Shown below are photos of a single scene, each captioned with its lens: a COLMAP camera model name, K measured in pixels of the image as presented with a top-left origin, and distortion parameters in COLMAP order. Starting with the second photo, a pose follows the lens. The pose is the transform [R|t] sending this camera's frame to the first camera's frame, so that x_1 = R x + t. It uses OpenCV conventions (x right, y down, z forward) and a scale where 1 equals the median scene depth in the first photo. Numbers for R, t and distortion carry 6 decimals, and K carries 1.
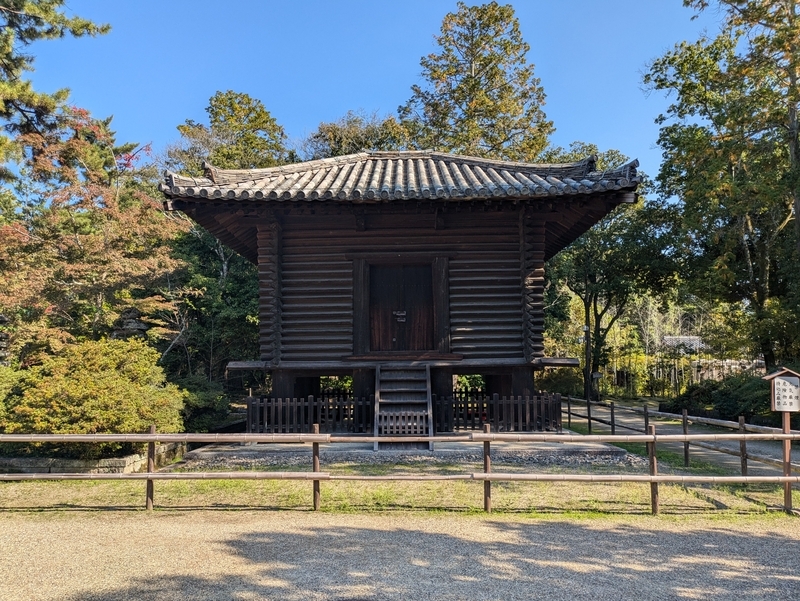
lens RADIAL K [[586.0, 0, 407.5], [0, 586.0, 302.3], [0, 0, 1]] dist [0.034014, -0.009456]
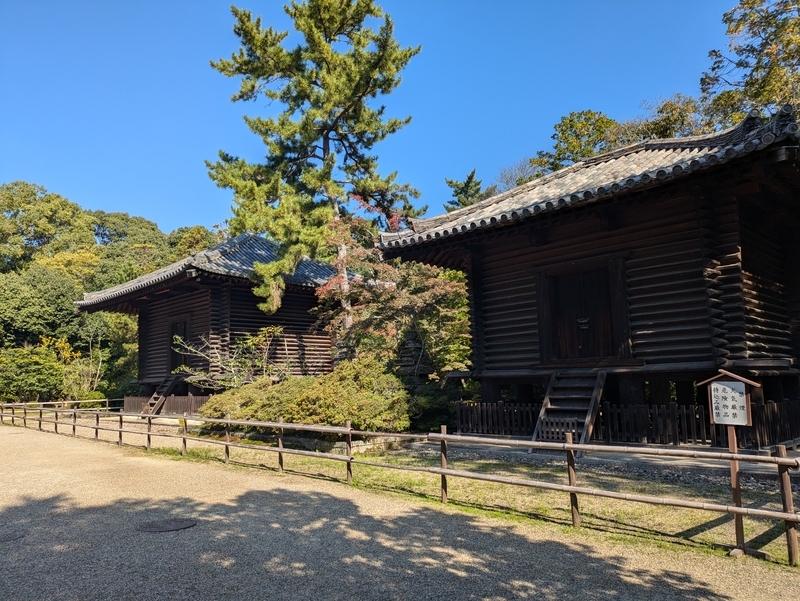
lens RADIAL K [[586.0, 0, 405.7], [0, 586.0, 299.2], [0, 0, 1]] dist [0.034014, -0.009456]
pose [[0.709531, -0.109101, -0.696177, 0.697967], [0.098016, 0.993618, -0.055819, 0.013342], [0.697824, -0.028631, 0.715697, 0.099218]]
